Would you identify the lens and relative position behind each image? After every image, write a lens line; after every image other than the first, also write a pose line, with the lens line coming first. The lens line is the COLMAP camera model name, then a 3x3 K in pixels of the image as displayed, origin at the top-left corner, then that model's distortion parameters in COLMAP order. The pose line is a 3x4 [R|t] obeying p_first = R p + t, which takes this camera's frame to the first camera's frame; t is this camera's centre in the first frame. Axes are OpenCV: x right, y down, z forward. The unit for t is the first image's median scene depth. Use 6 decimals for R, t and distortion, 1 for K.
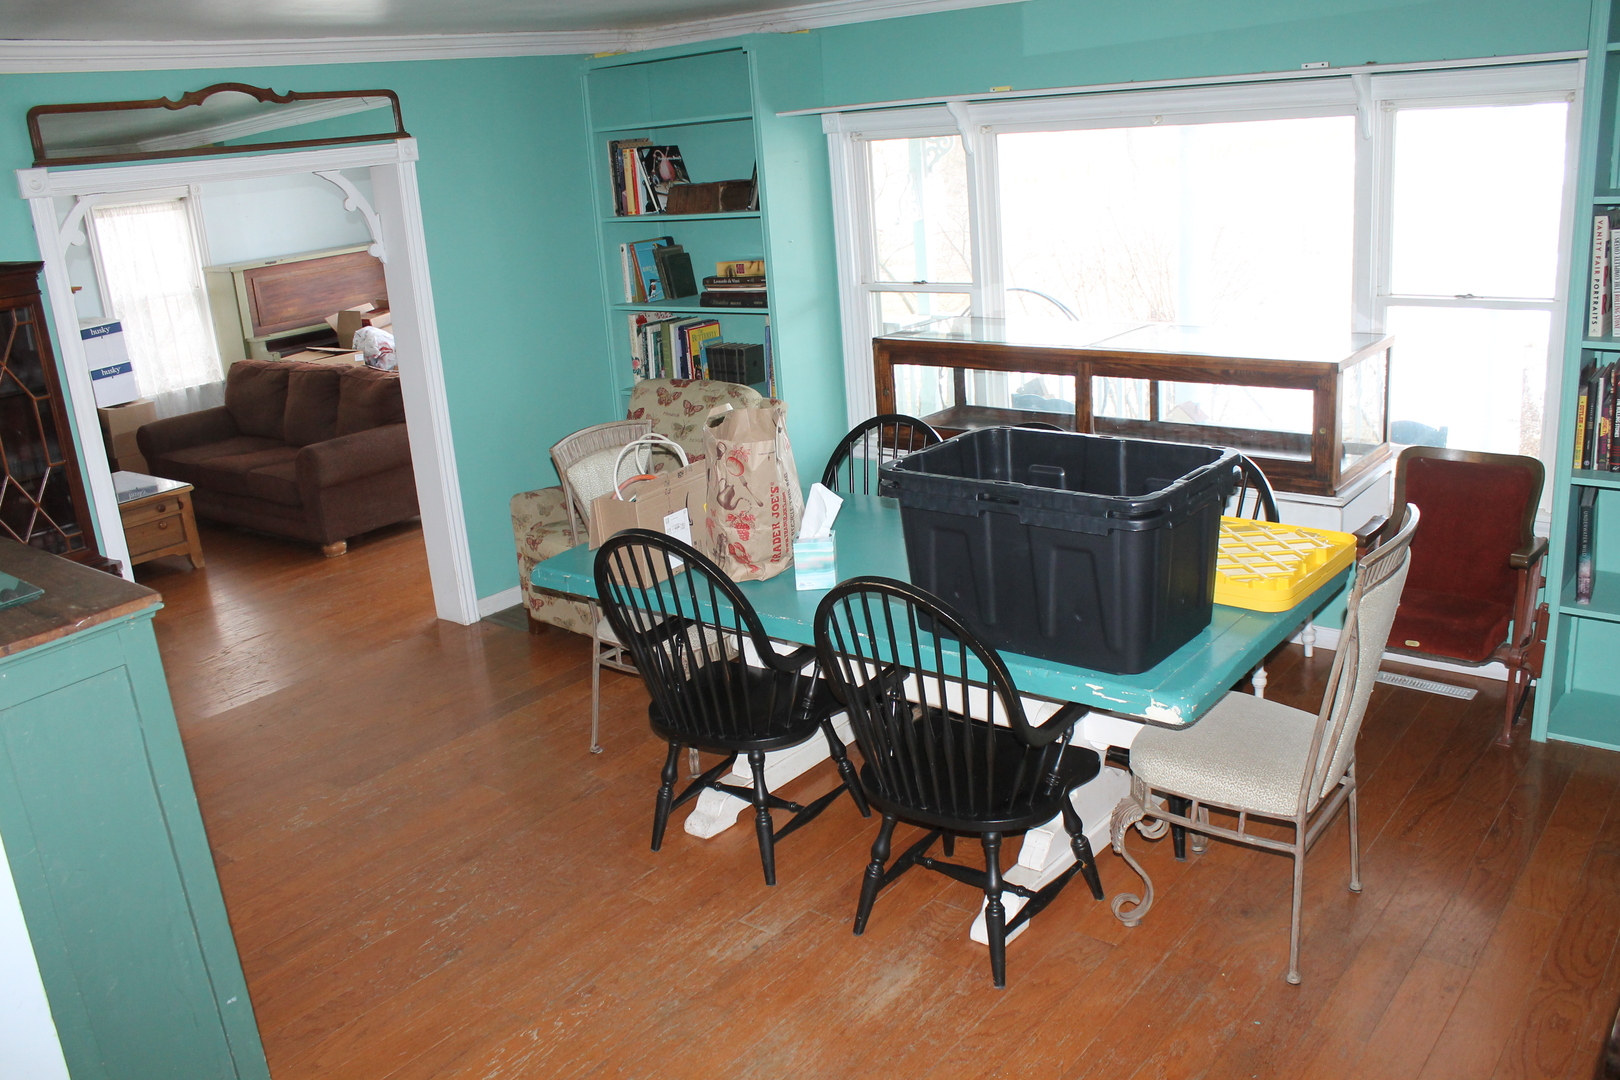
lens RADIAL K [[1405.3, 0, 810.0], [0, 1405.3, 540.0], [0, 0, 1]] dist [-0.157844, 0.162604]
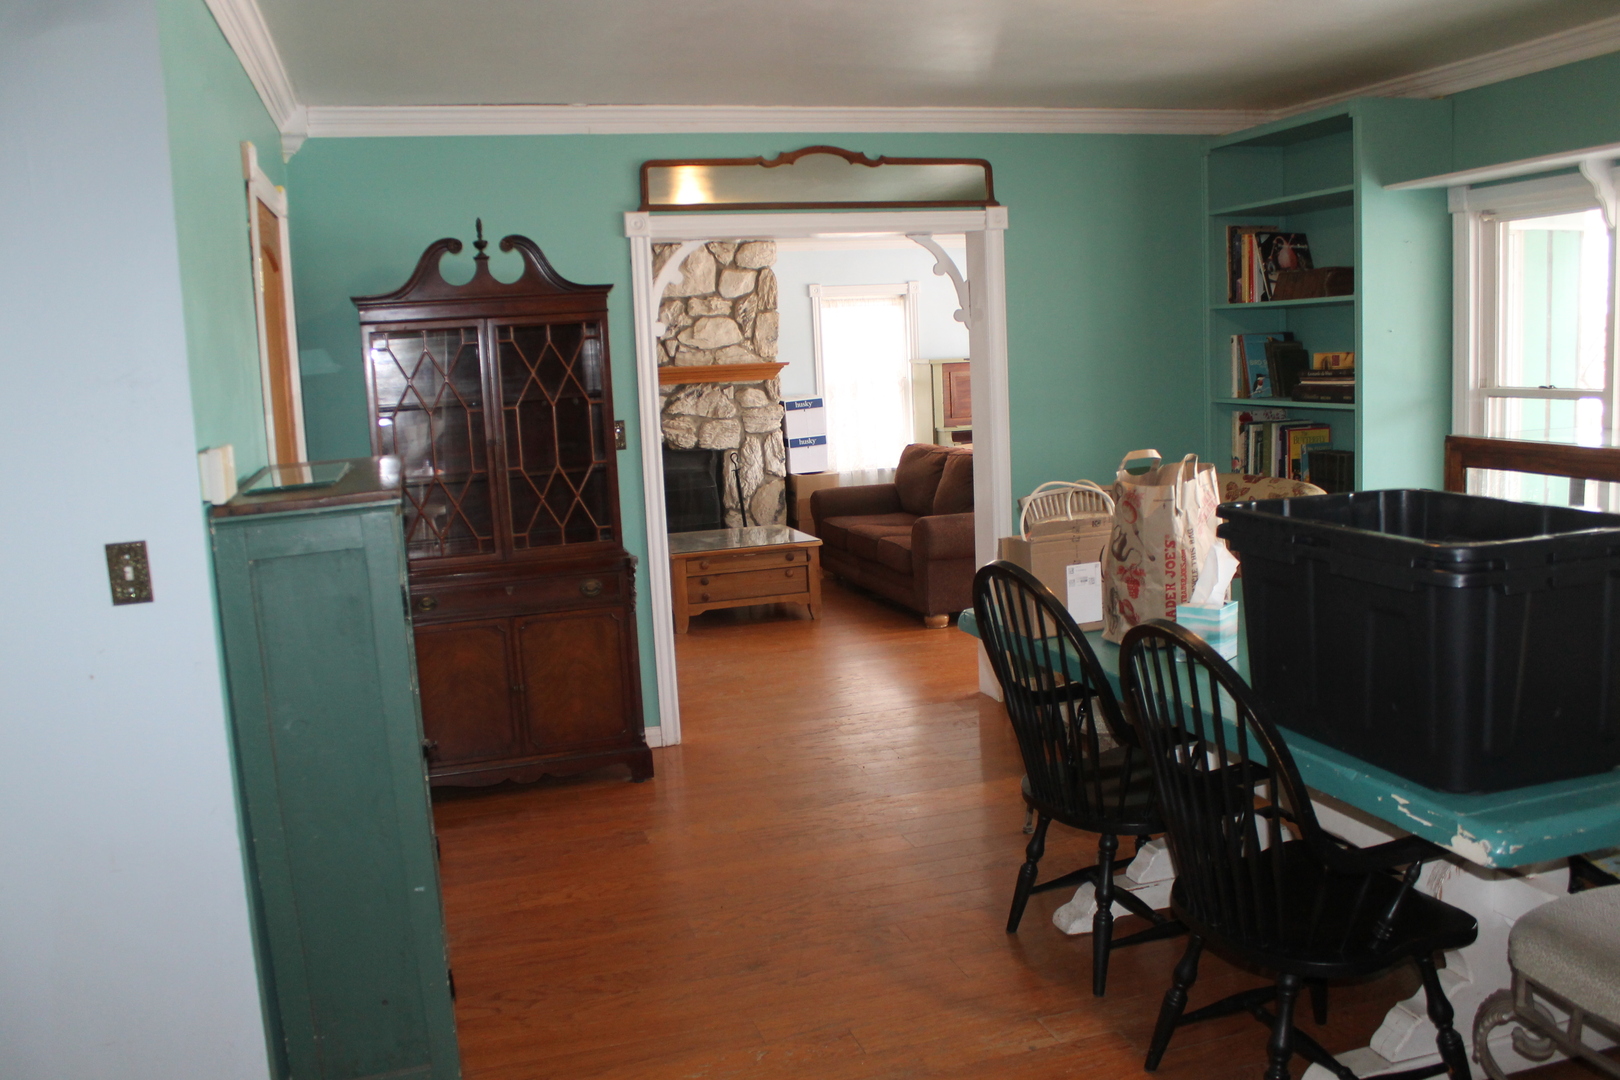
lens RADIAL K [[1405.3, 0, 810.0], [0, 1405.3, 540.0], [0, 0, 1]] dist [-0.157844, 0.162604]
pose [[0.826602, 0.114466, -0.551023, 0.172011], [-0.178809, 0.981781, -0.064287, 0.037286], [0.533625, 0.151668, 0.832010, 0.098244]]
